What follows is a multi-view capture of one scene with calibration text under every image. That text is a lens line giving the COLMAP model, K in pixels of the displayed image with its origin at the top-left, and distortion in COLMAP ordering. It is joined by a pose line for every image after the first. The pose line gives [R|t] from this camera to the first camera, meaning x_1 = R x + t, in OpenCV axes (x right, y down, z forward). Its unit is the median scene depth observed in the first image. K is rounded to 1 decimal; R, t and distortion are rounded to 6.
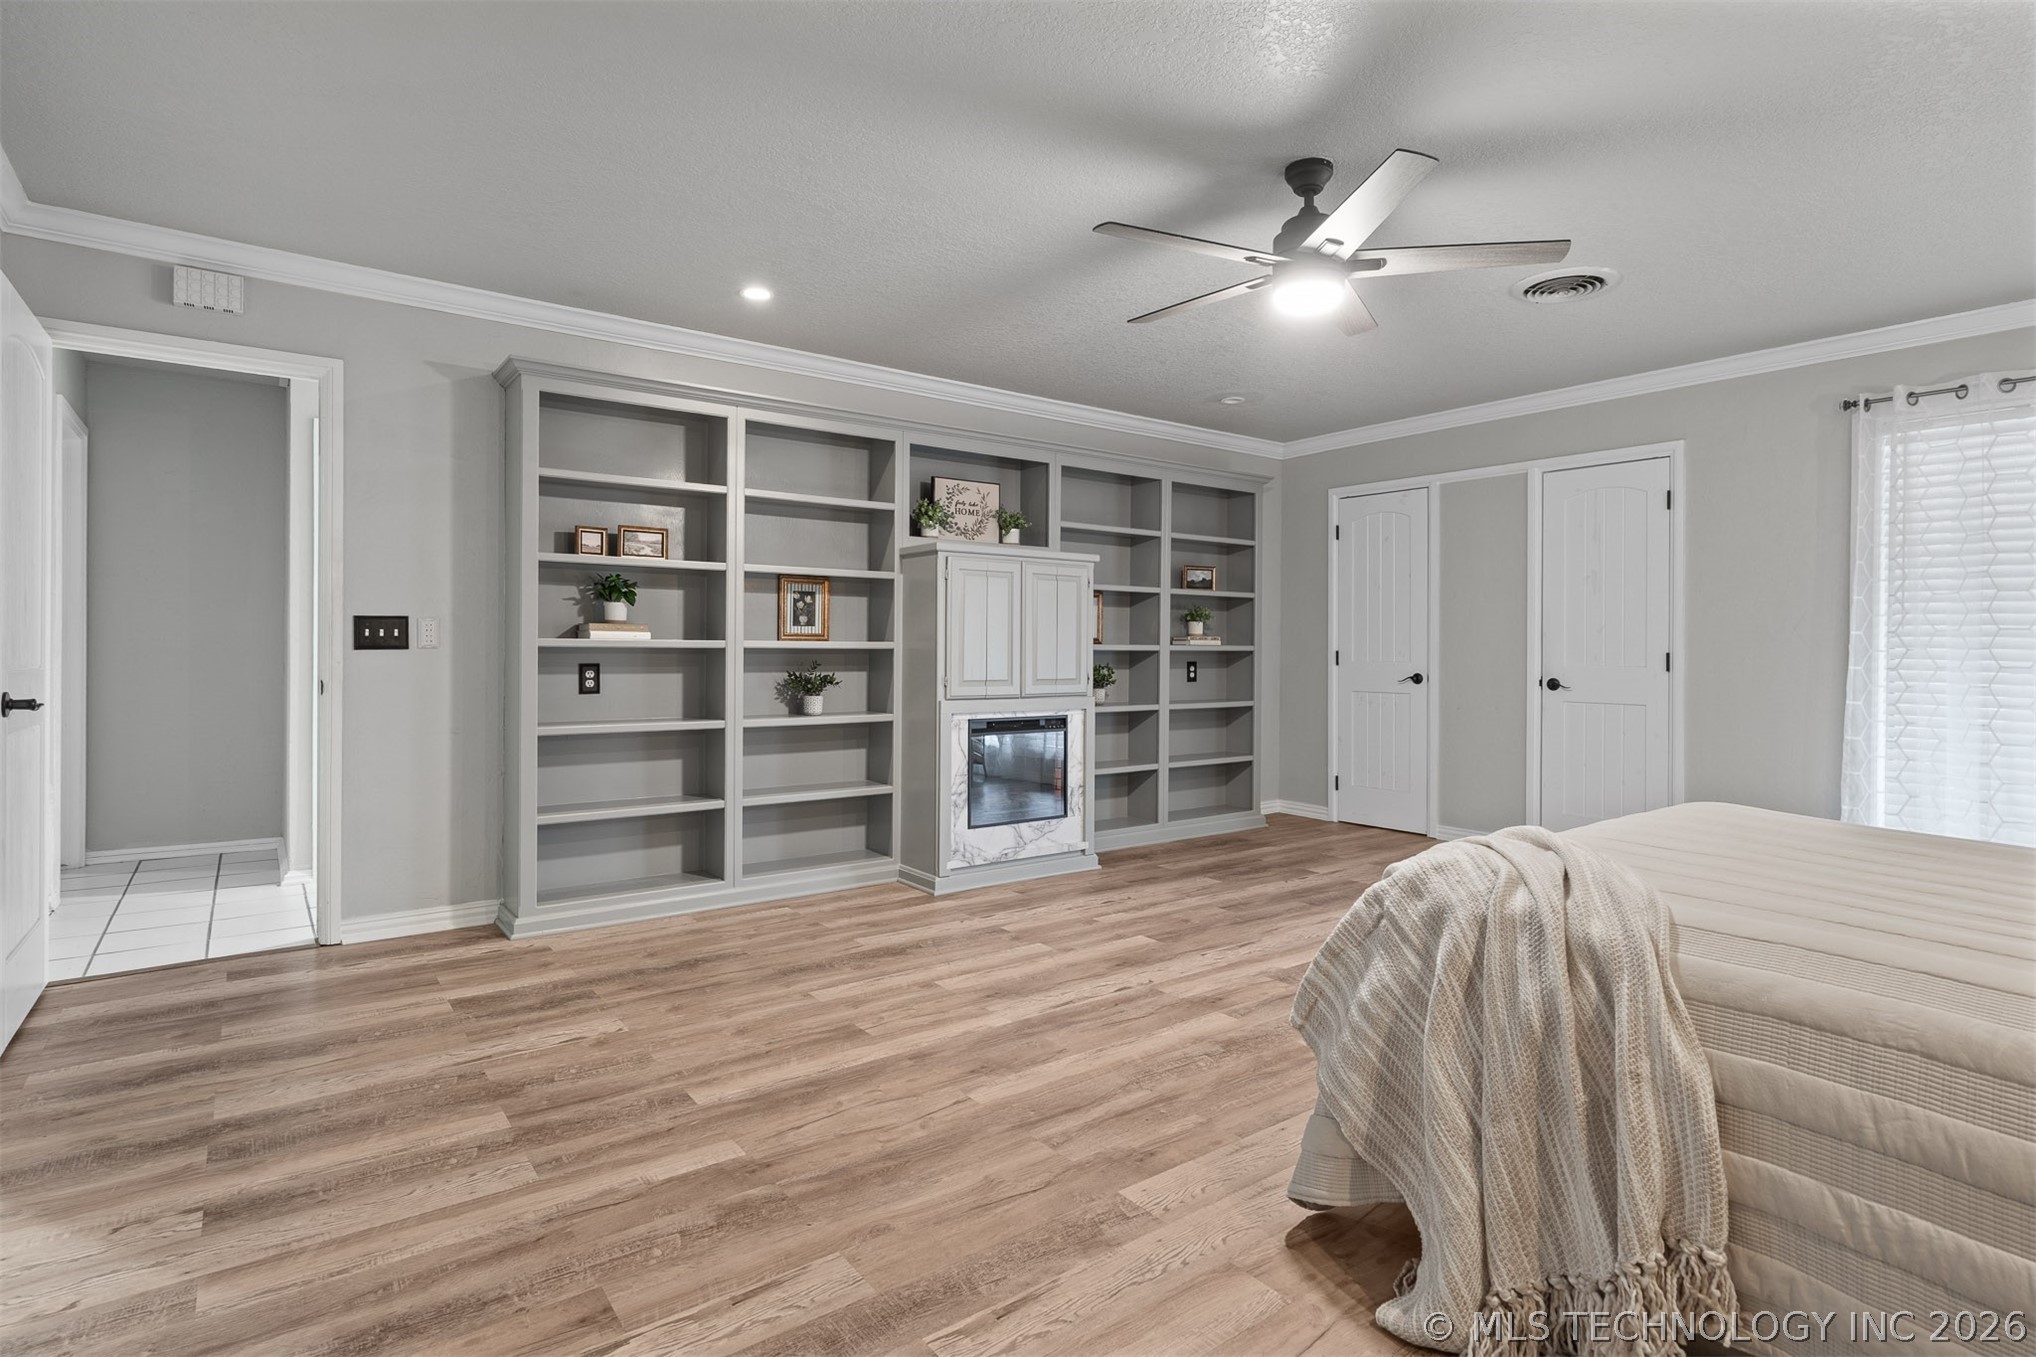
lens RADIAL K [[1034.3, 0, 1013.2], [0, 1034.3, 643.2], [0, 0, 1]] dist [0.003136, 0.000216]
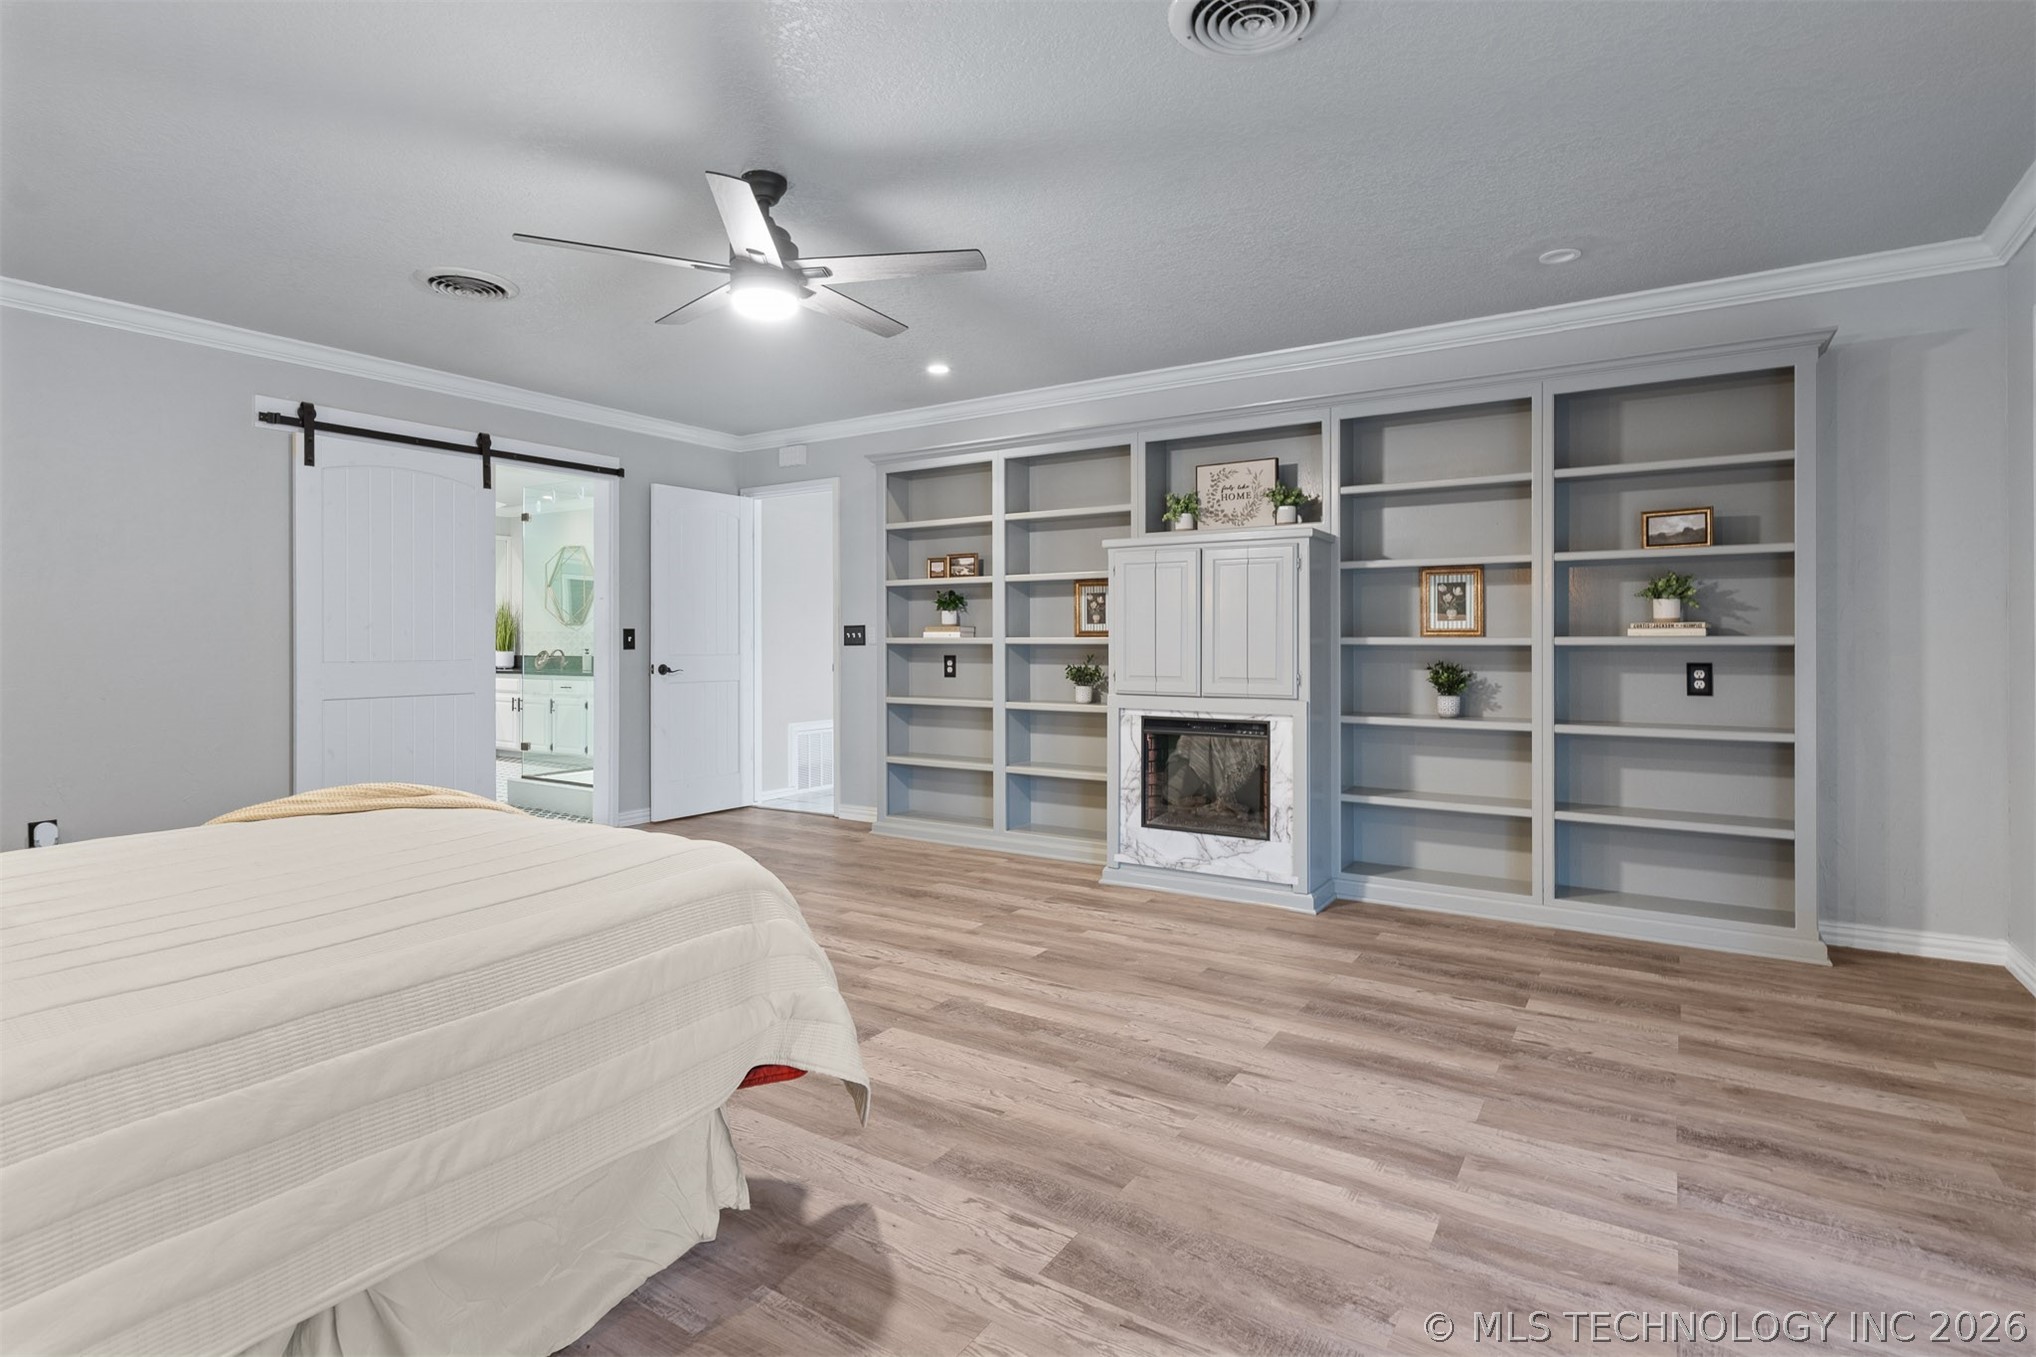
lens RADIAL K [[1011.6, 0, 1017.4], [0, 1011.6, 647.8], [0, 0, 1]] dist [-0.111712, 0.000189]
pose [[0.339379, -0.000852, -0.940649, 1.003642], [0.005280, 0.999986, 0.000999, 0.009663], [0.940635, -0.005306, 0.339378, 0.695685]]
